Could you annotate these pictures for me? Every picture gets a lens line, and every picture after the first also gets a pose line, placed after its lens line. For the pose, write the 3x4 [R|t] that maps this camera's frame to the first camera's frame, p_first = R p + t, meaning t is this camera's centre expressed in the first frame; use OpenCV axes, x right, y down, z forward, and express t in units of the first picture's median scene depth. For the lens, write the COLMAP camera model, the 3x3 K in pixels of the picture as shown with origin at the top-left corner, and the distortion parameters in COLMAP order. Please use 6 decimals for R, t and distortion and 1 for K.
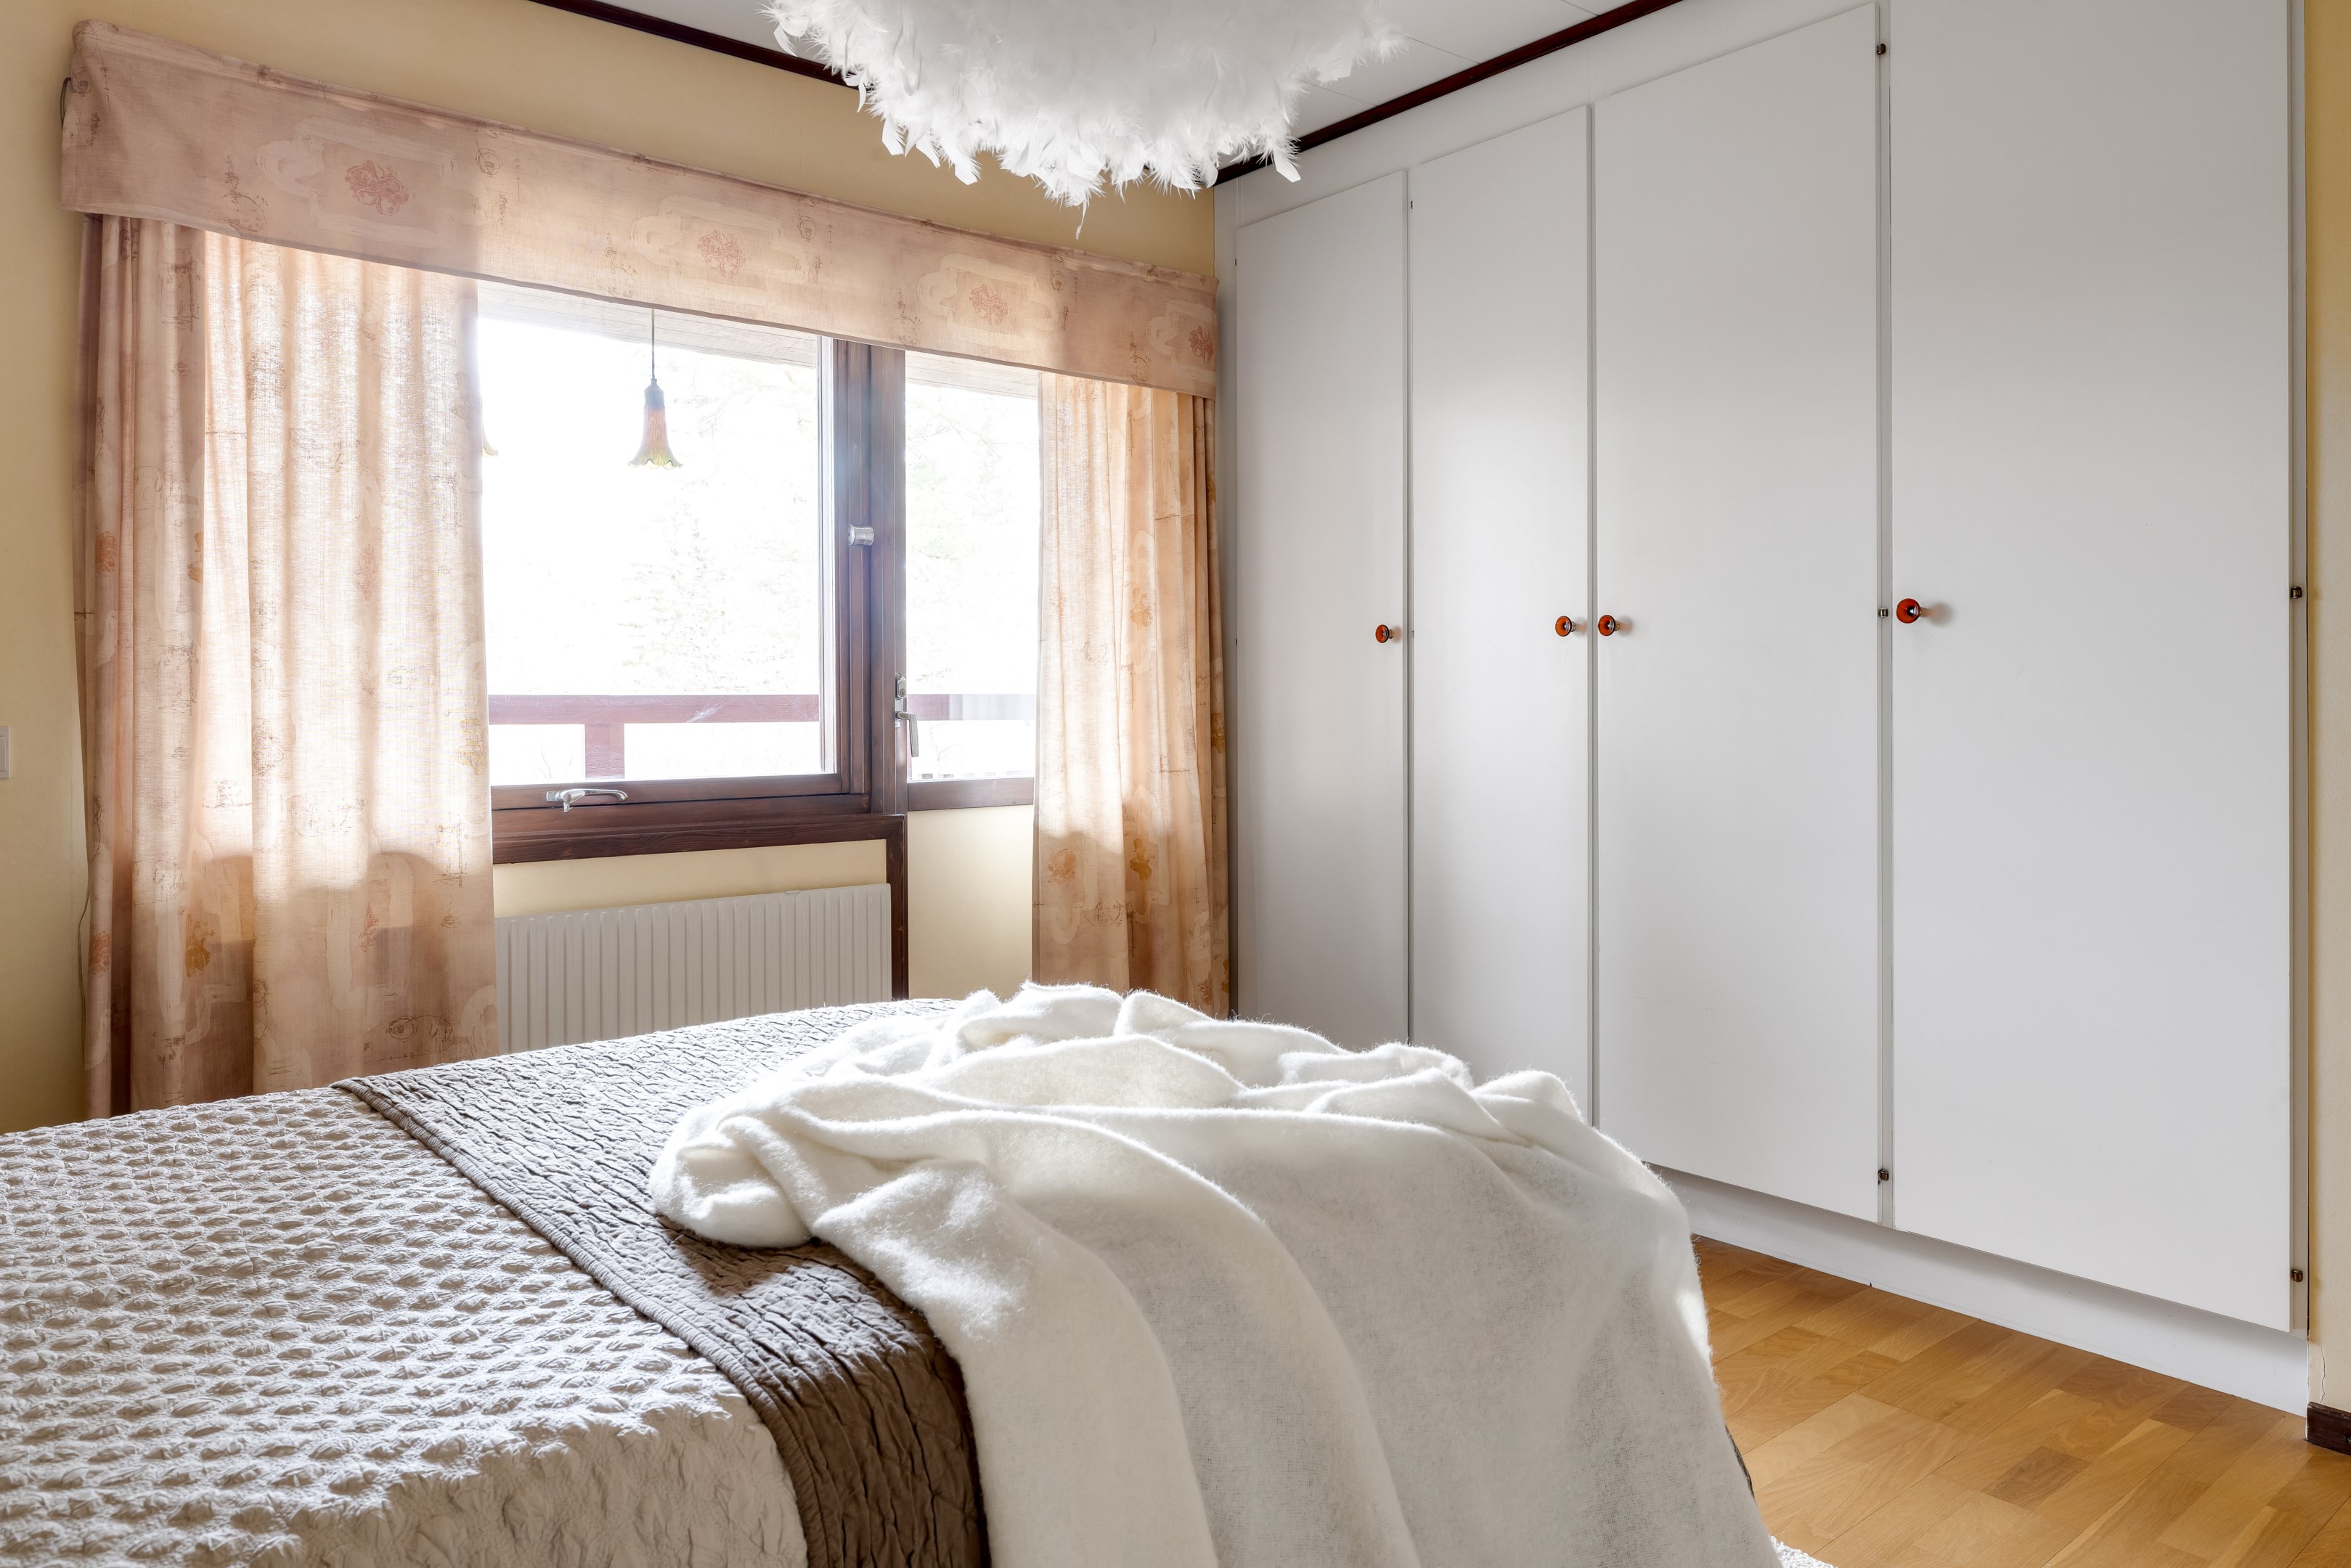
lens RADIAL K [[1596.9, 0, 1172.4], [0, 1596.9, 702.6], [0, 0, 1]] dist [-0.001291, 0.003519]
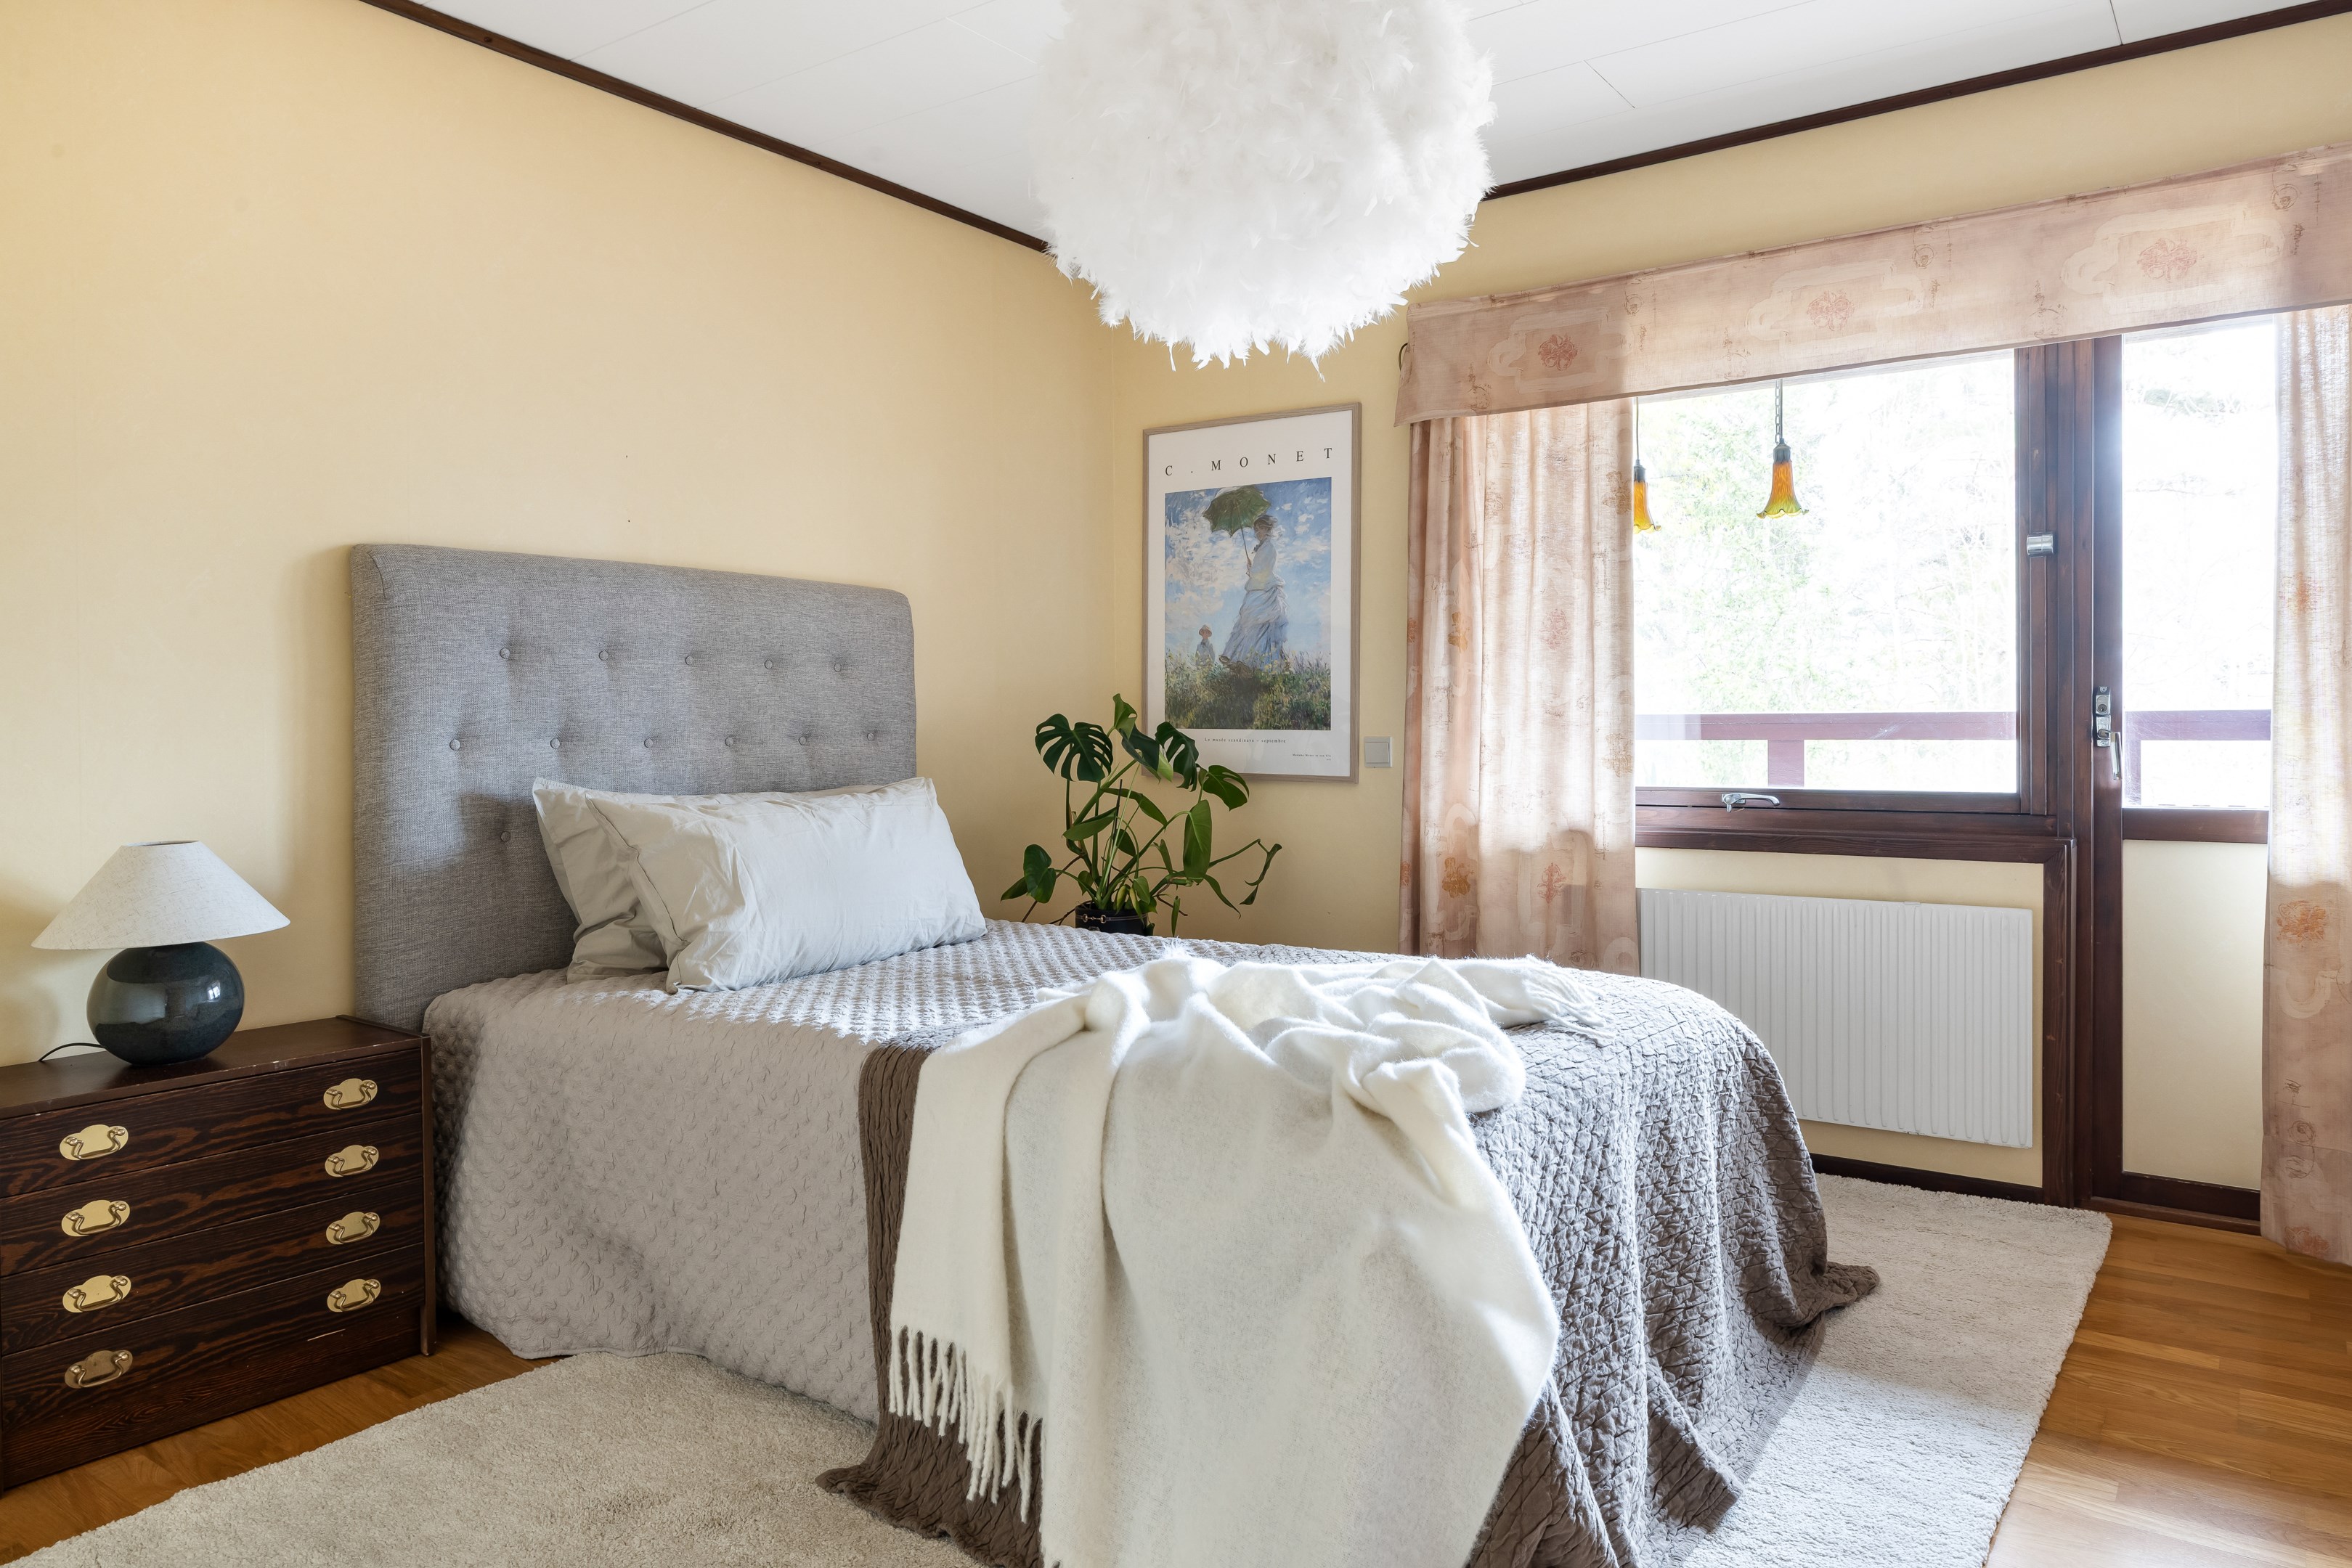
lens RADIAL K [[1560.8, 0, 1173.3], [0, 1560.8, 743.5], [0, 0, 1]] dist [-0.003694, -0.002559]
pose [[0.228471, 0.014950, -0.973436, 0.713970], [0.007015, 0.999831, 0.017001, -0.006478], [0.973525, -0.010713, 0.228327, 0.339393]]
